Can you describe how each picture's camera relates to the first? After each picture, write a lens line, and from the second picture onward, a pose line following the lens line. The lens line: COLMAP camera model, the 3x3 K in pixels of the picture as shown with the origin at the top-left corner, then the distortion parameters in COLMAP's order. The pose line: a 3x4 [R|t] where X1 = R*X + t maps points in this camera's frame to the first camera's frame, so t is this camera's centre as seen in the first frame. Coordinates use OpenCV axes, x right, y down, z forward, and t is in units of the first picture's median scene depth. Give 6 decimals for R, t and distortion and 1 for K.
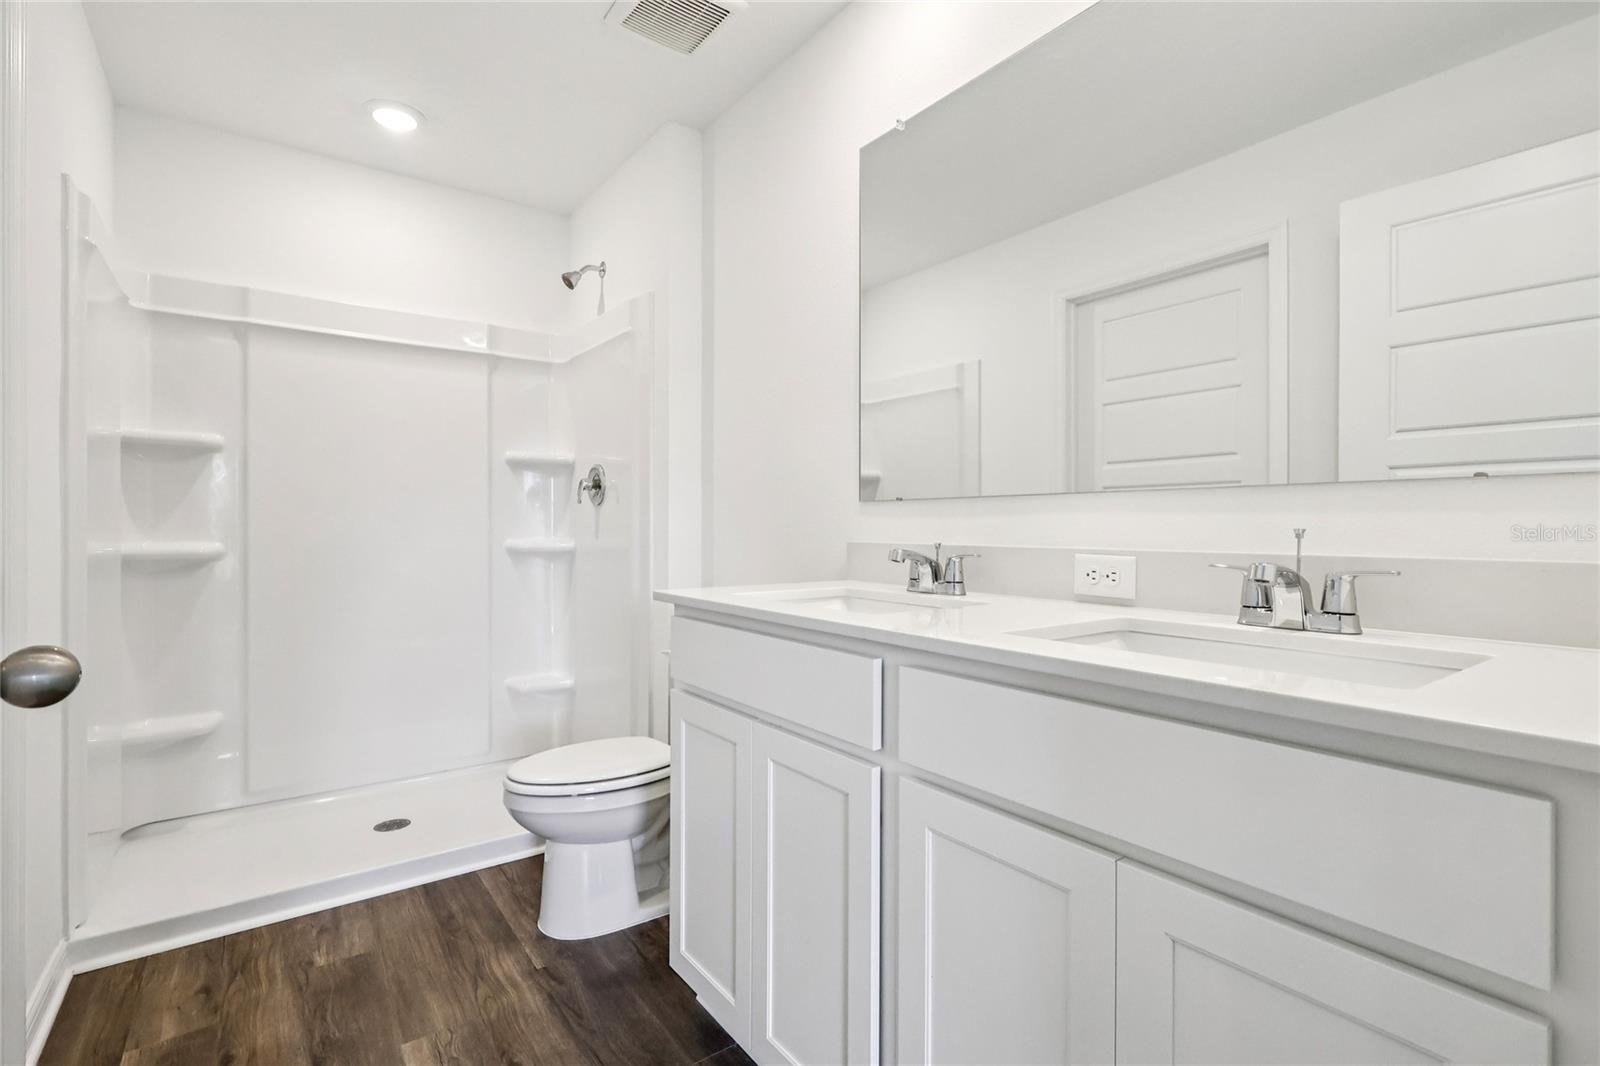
lens RADIAL K [[751.2, 0, 800.0], [0, 751.2, 533.0], [0, 0, 1]] dist [-0.003501, -0.000160]
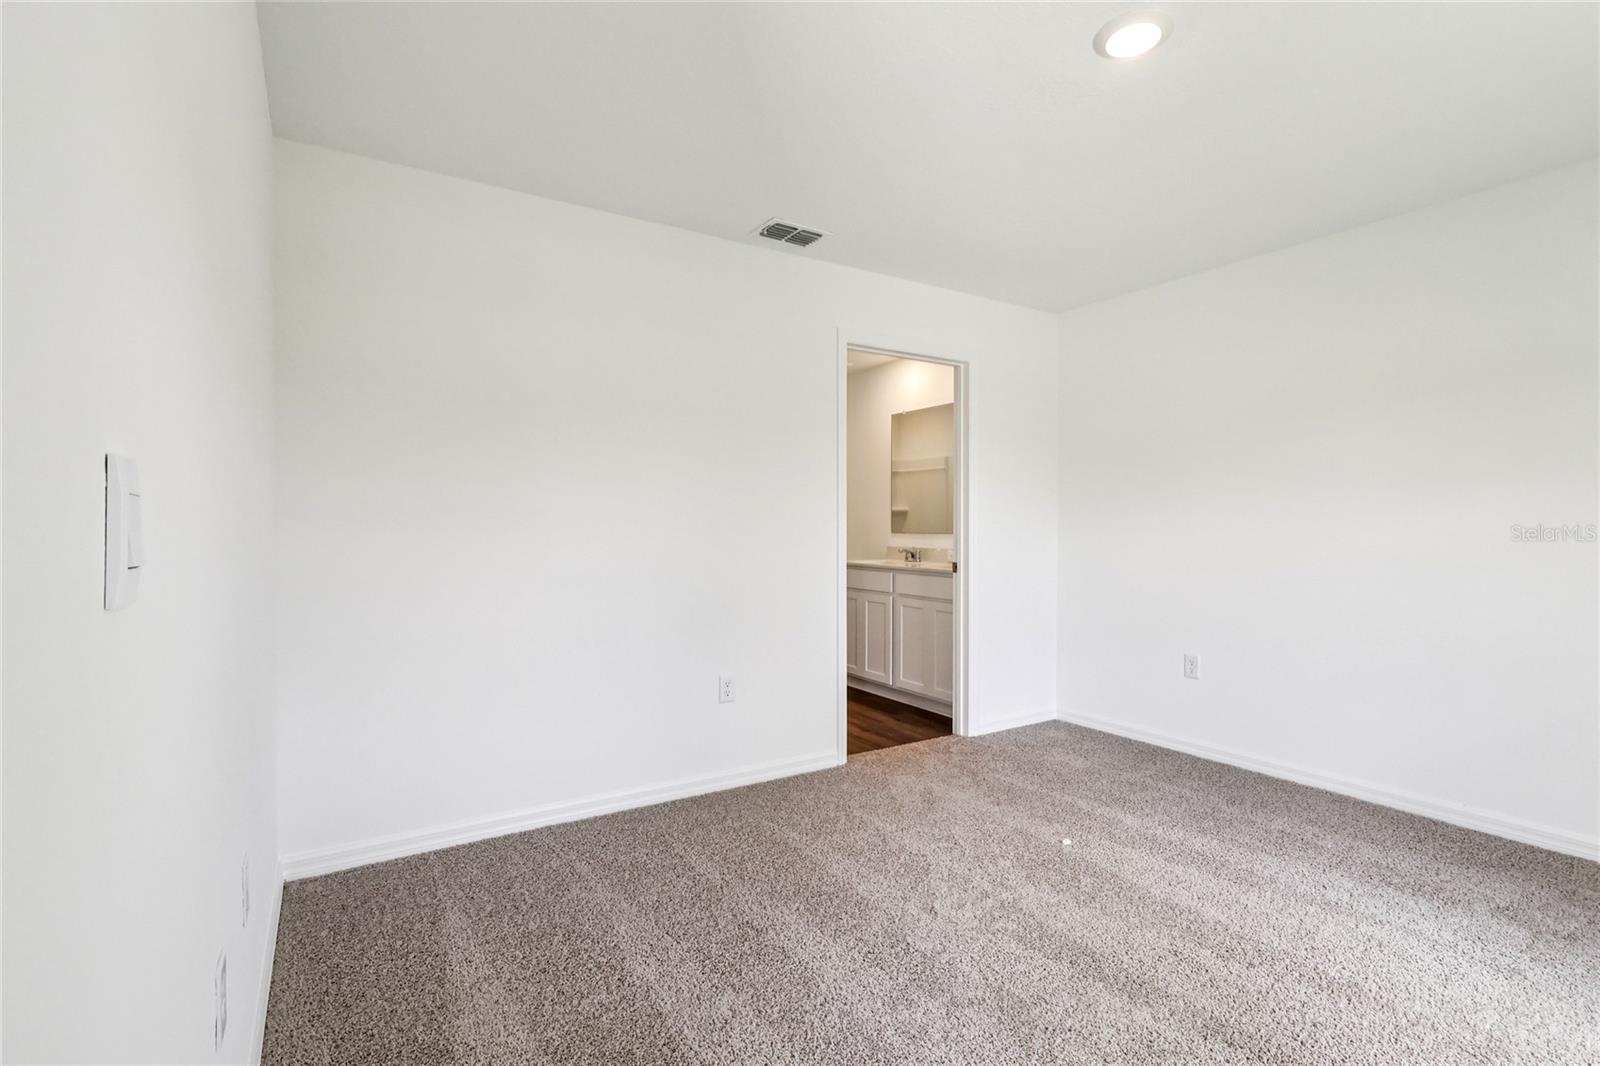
lens RADIAL K [[751.2, 0, 800.0], [0, 751.2, 533.0], [0, 0, 1]] dist [-0.003501, -0.000160]
pose [[0.997712, -0.000261, -0.067601, -0.097851], [0.000614, 0.999986, 0.005201, -0.067361], [0.067599, -0.005230, 0.997699, -2.395419]]
